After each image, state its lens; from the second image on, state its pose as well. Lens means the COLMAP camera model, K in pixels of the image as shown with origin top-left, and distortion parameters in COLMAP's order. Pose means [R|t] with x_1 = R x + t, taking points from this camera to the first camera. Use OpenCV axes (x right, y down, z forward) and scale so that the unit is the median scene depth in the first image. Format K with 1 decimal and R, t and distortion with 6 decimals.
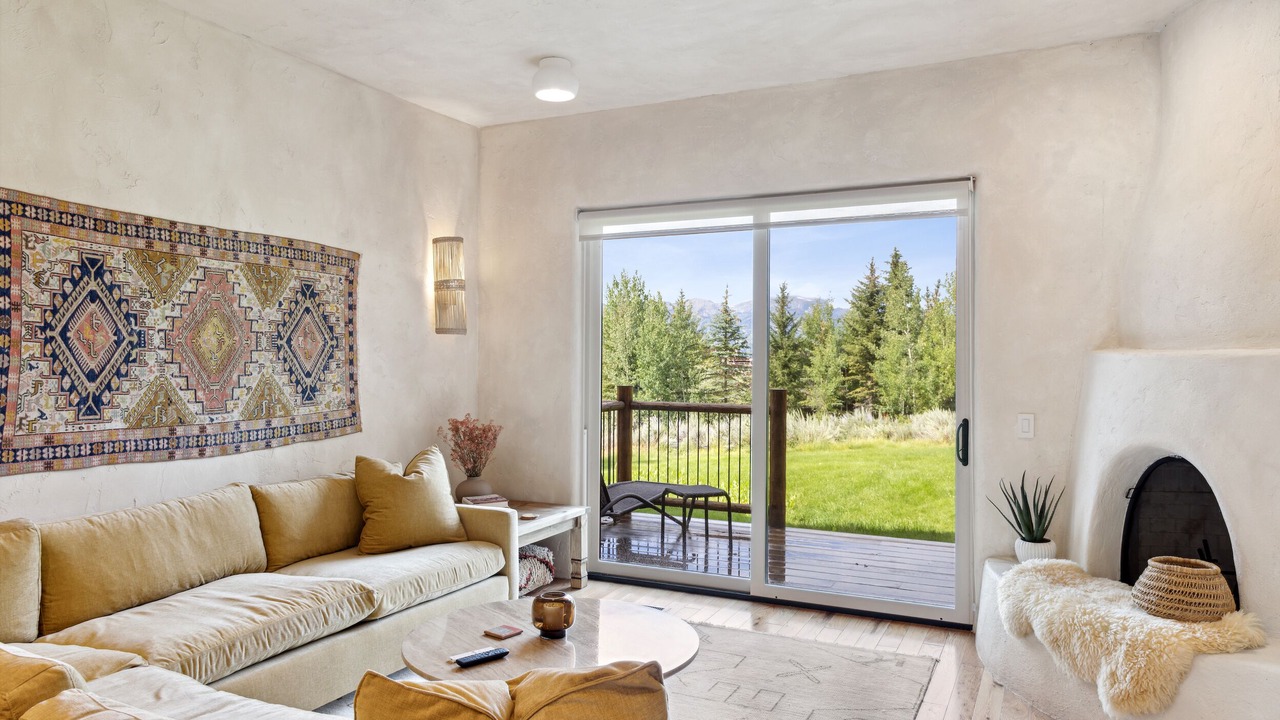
lens RADIAL K [[843.5, 0, 640.5], [0, 843.5, 335.1], [0, 0, 1]] dist [-0.001373, 0.000240]
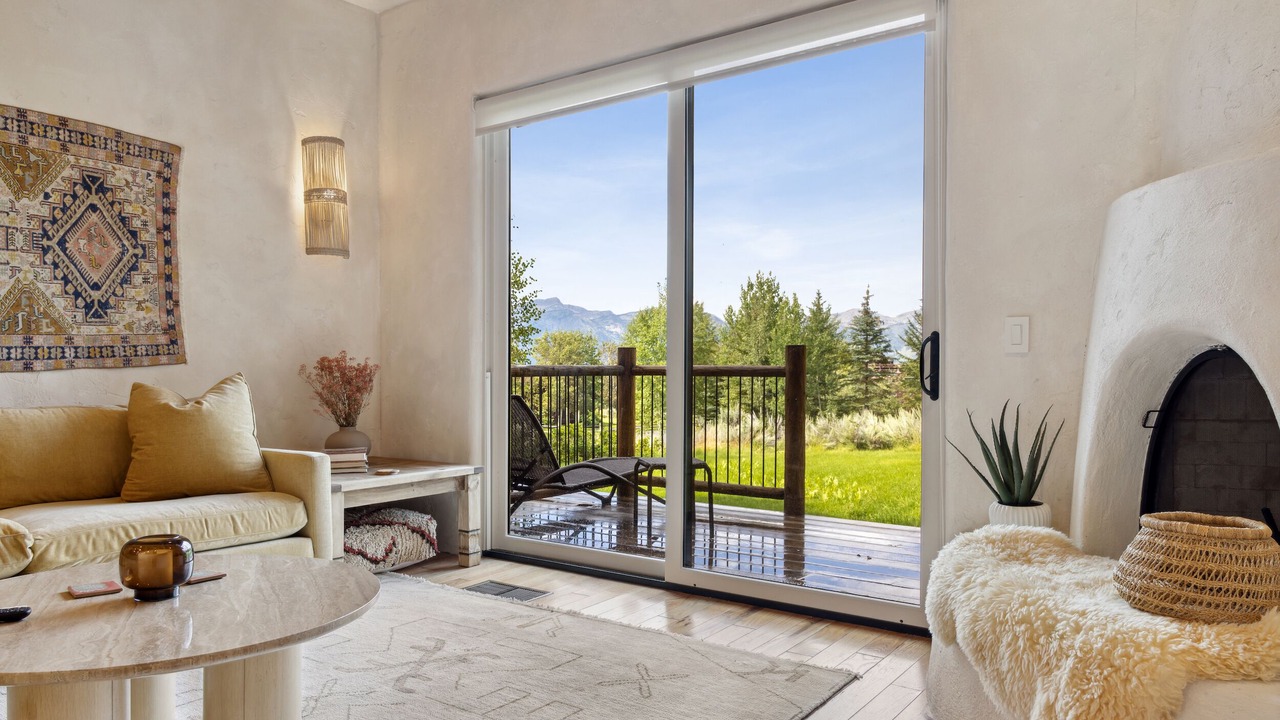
lens RADIAL K [[859.7, 0, 638.3], [0, 859.7, 361.4], [0, 0, 1]] dist [0.002766, -0.000198]
pose [[0.984551, -0.005029, -0.175027, 0.274025], [0.008133, 0.999822, 0.017023, 0.111189], [0.174910, -0.018184, 0.984417, 0.274234]]
